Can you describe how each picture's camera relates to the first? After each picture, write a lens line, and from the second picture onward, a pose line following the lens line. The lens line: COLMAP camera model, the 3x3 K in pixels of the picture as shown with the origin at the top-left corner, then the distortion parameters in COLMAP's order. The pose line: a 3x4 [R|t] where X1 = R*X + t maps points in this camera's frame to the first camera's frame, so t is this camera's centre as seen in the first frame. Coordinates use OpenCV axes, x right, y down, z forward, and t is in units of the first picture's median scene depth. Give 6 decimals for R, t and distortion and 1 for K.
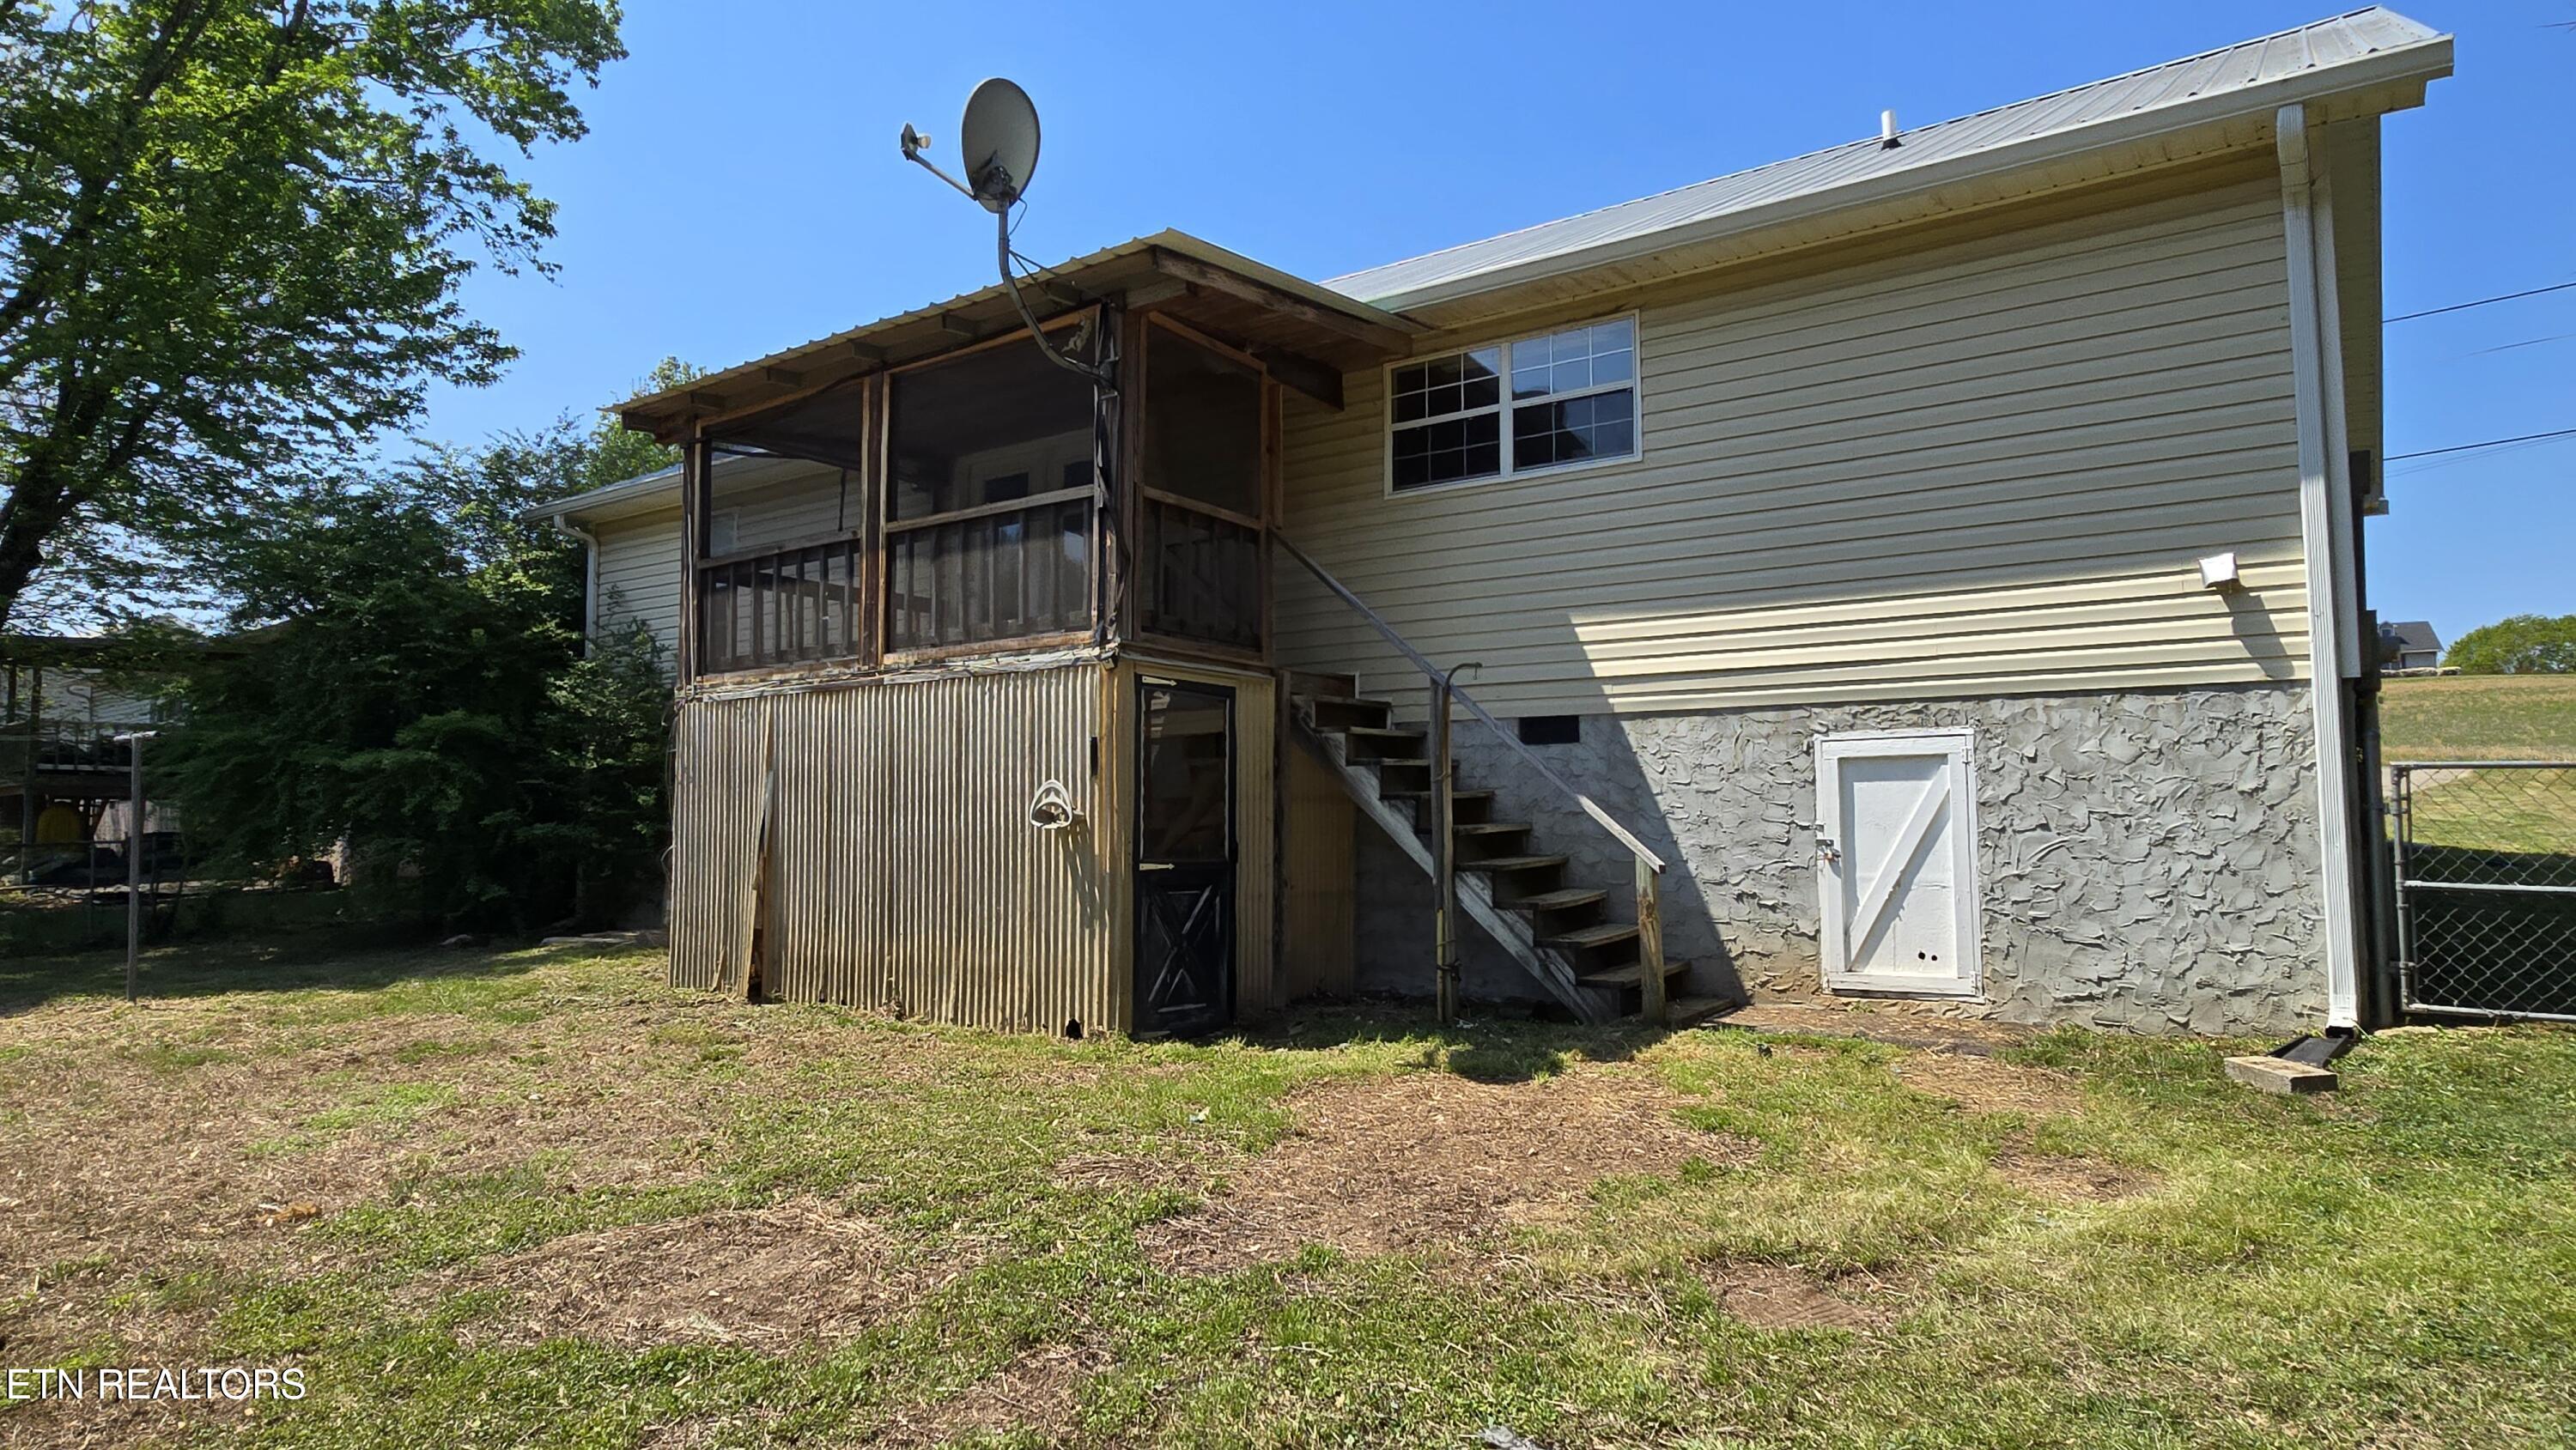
lens RADIAL K [[1475.8, 0, 1274.1], [0, 1475.8, 720.2], [0, 0, 1]] dist [-0.002236, 0.001593]
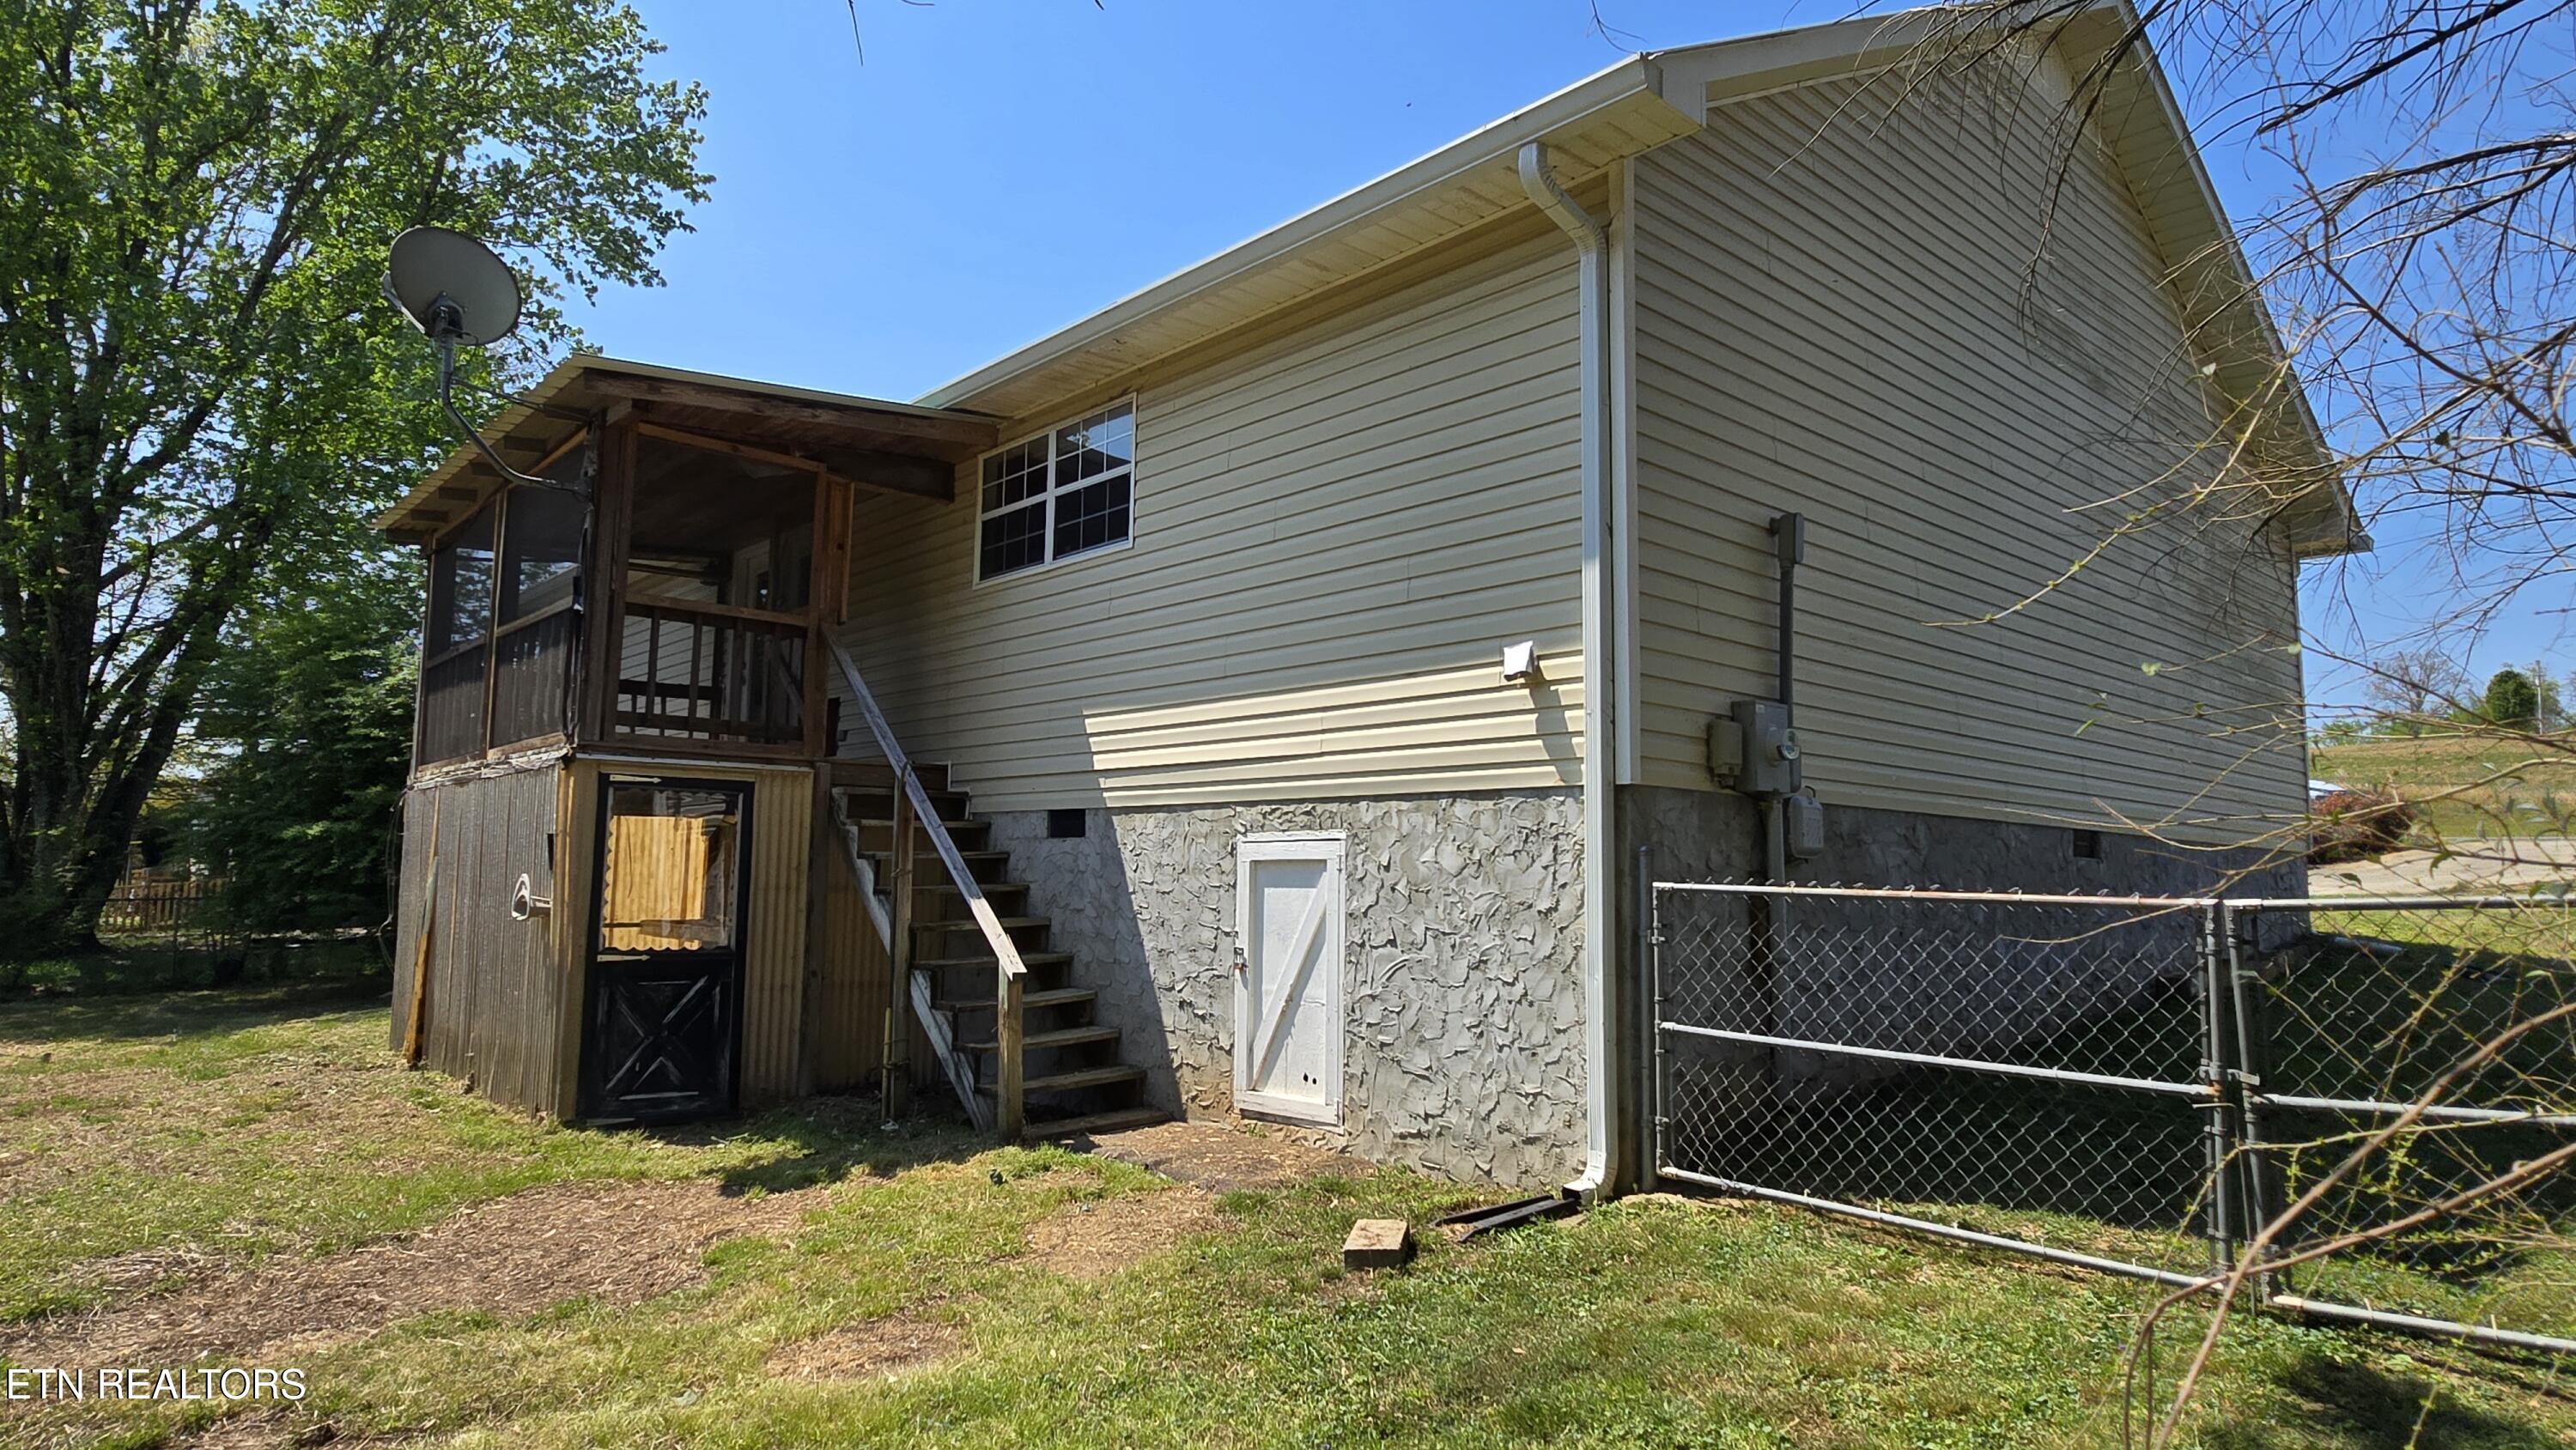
lens RADIAL K [[1475.8, 0, 1264.9], [0, 1475.8, 721.0], [0, 0, 1]] dist [-0.002236, 0.001593]
pose [[0.974806, -0.010075, -0.222828, 0.607308], [0.002624, 0.999428, -0.033709, -0.031762], [0.223041, 0.032275, 0.974275, 0.084922]]
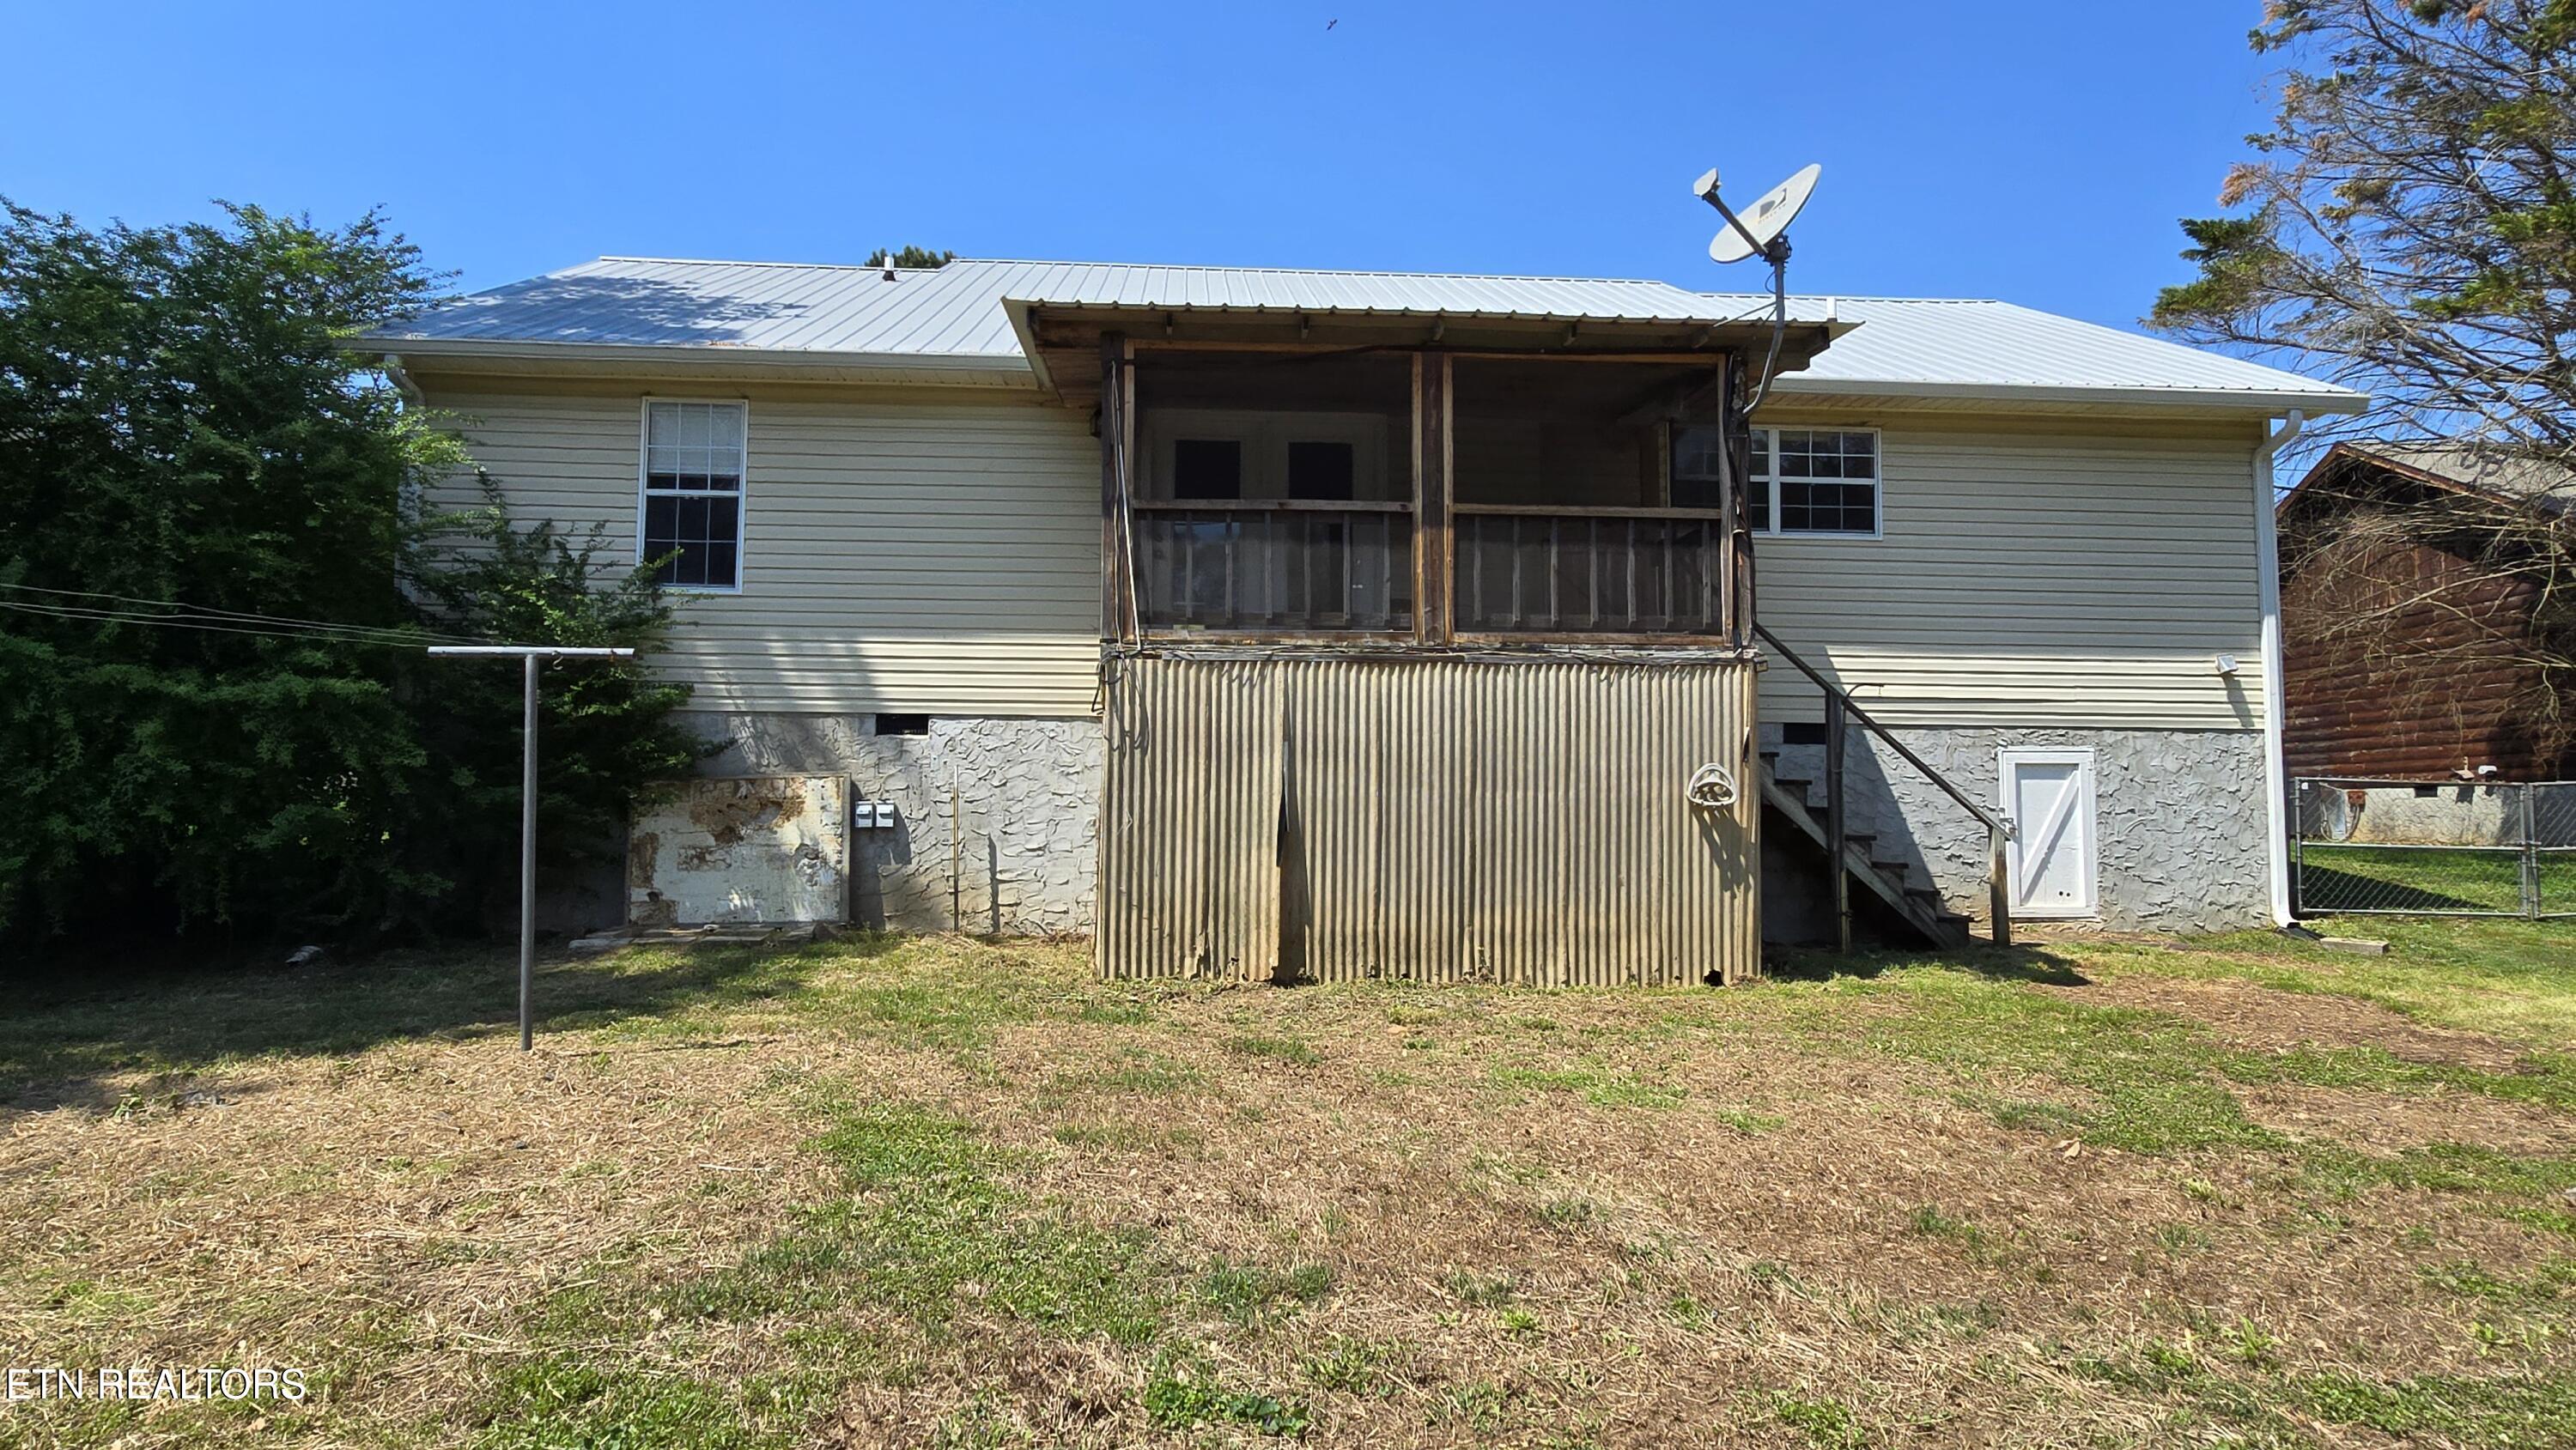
lens RADIAL K [[1475.8, 0, 1277.1], [0, 1475.8, 724.9], [0, 0, 1]] dist [-0.002236, 0.001593]
pose [[0.768119, 0.045858, 0.638662, -1.154899], [-0.055954, 0.998424, -0.004393, 0.035444], [-0.637857, -0.032361, 0.769475, 0.333519]]
